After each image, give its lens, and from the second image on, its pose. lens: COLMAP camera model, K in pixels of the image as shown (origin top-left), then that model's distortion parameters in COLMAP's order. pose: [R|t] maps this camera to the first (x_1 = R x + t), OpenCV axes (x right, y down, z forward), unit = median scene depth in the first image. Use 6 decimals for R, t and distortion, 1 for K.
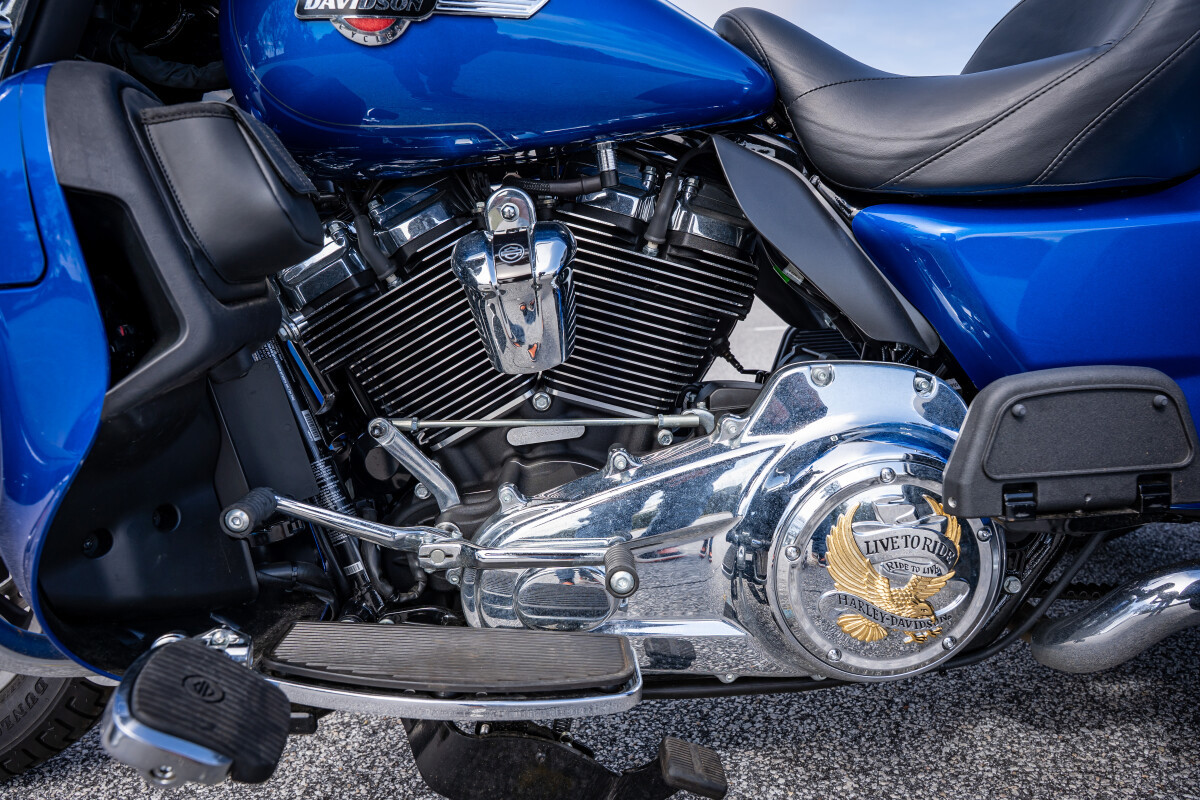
lens RADIAL K [[796.1, 0, 593.5], [0, 796.1, 398.2], [0, 0, 1]] dist [-0.003504, 0.001732]
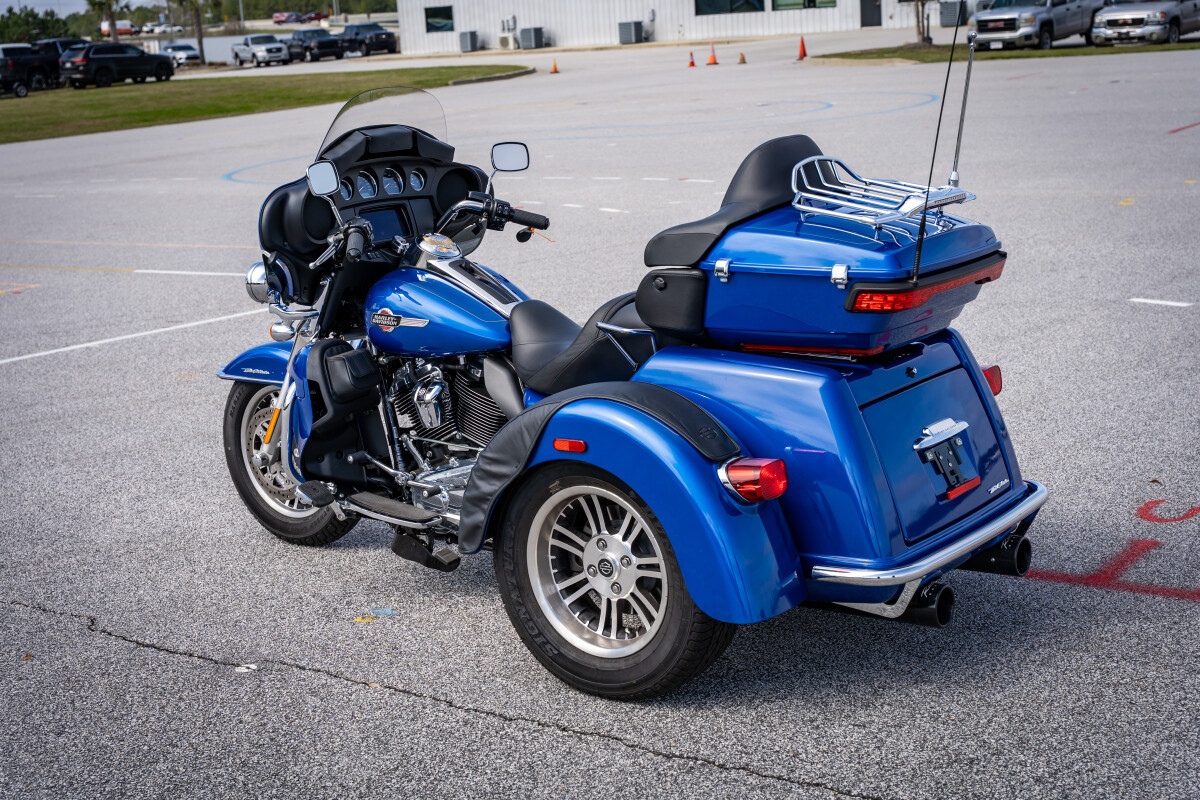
lens RADIAL K [[1774.8, 0, 600.3], [0, 1774.8, 400.3], [0, 0, 1]] dist [0.012499, 0.000000]
pose [[0.776855, 0.140602, -0.613782, 4.699626], [-0.100652, 0.989946, 0.099378, -0.900147], [0.621584, -0.015424, 0.783196, -4.037742]]
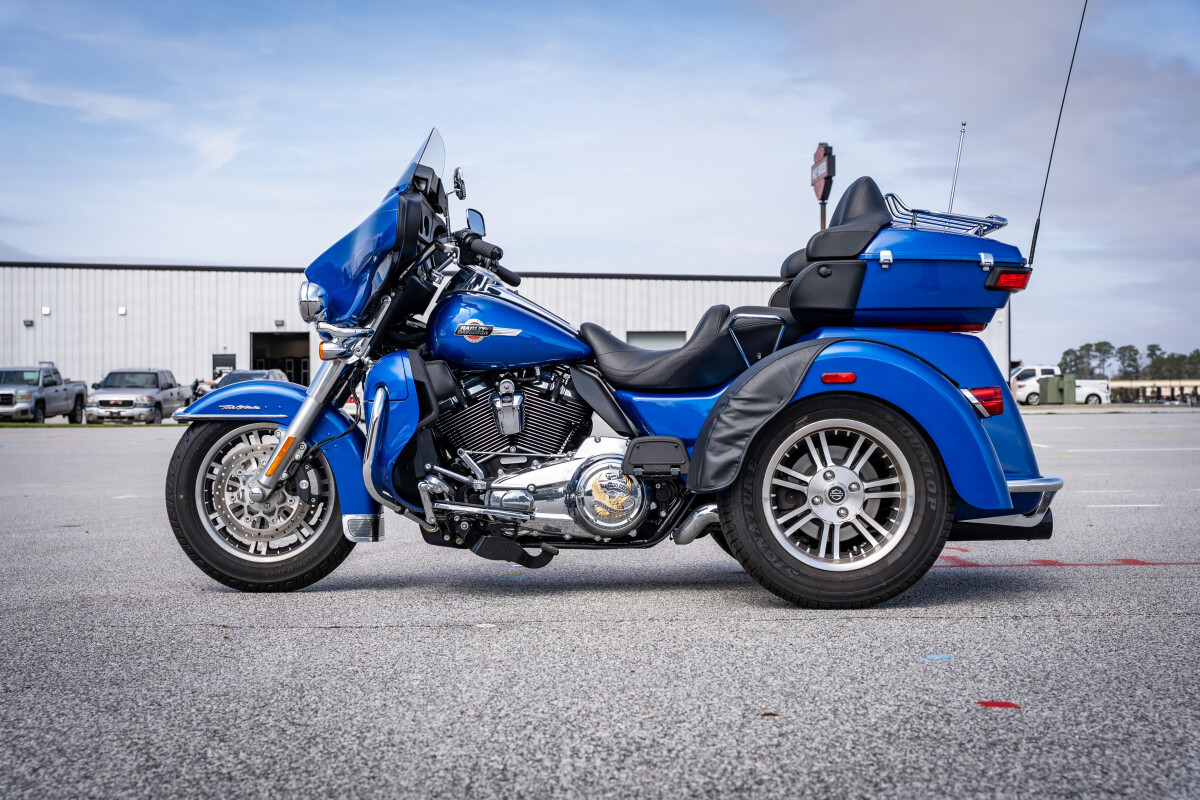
lens RADIAL K [[1624.2, 0, 600.8], [0, 1624.2, 402.4], [0, 0, 1]] dist [0.064453, 0.000000]
pose [[0.998358, 0.049627, -0.028615, 0.485357], [-0.054204, 0.979981, -0.191571, 1.113048], [0.018535, 0.192808, 0.981061, -5.658901]]
